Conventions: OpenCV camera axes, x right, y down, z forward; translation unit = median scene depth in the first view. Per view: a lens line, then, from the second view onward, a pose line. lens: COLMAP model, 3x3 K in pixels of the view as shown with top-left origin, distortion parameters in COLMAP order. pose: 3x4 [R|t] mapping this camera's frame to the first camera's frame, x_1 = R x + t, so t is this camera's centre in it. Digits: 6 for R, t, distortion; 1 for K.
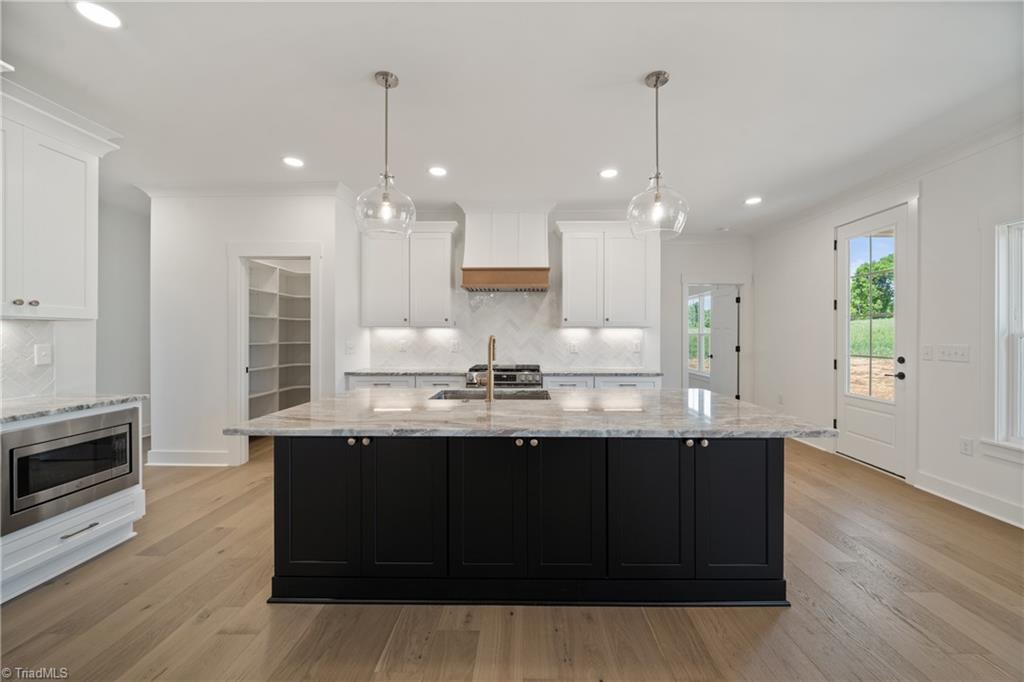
lens RADIAL K [[393.5, 0, 519.9], [0, 393.5, 337.9], [0, 0, 1]] dist [0.000656, -0.000150]
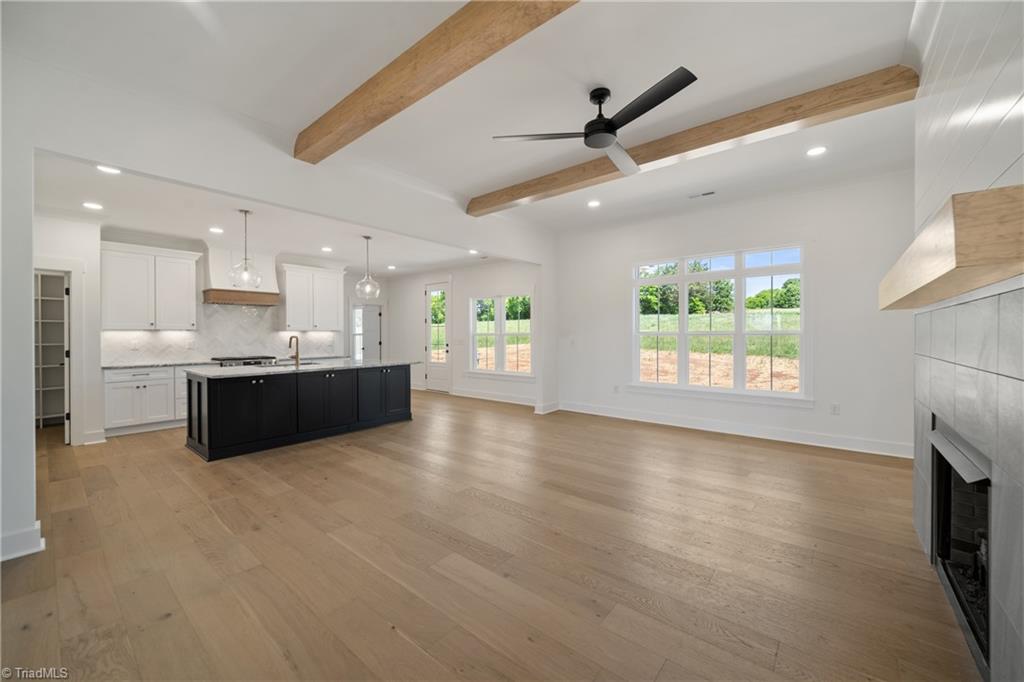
lens RADIAL K [[393.5, 0, 519.9], [0, 393.5, 337.9], [0, 0, 1]] dist [0.000656, -0.000150]
pose [[0.623109, -0.009821, 0.782073, -0.558500], [0.009522, 0.999942, 0.004970, 0.003213], [-0.782077, 0.004350, 0.623167, -0.739718]]
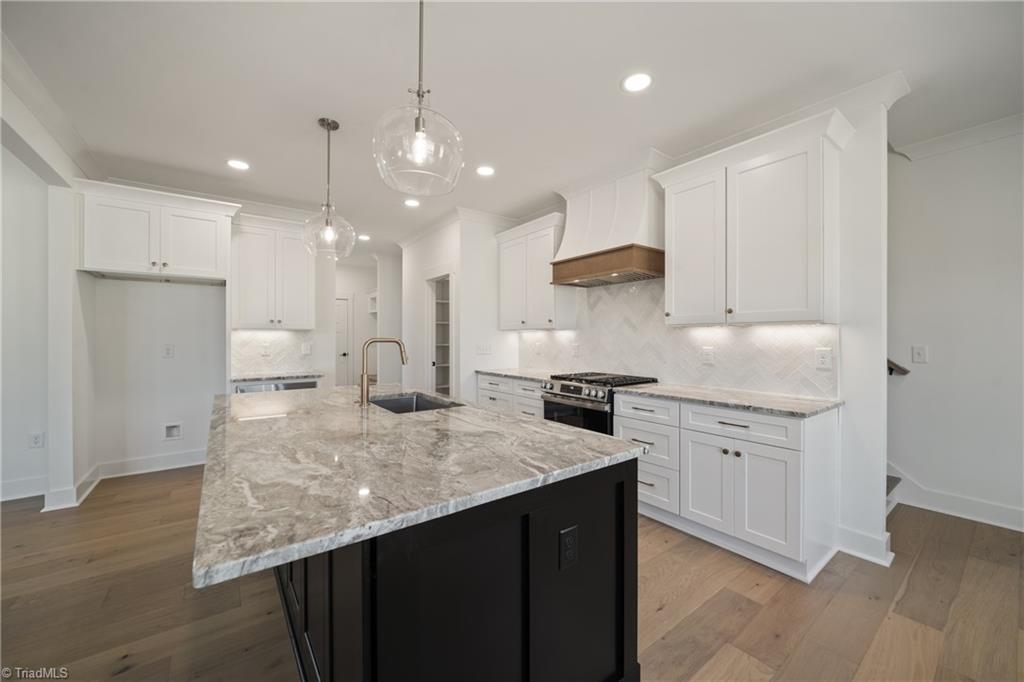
lens RADIAL K [[409.6, 0, 512.5], [0, 409.6, 337.0], [0, 0, 1]] dist [0.014157, -0.000009]
pose [[0.592674, -0.002026, -0.805440, 0.546997], [-0.000852, 0.999995, -0.003142, -0.005374], [0.805442, 0.002548, 0.592669, 0.367074]]
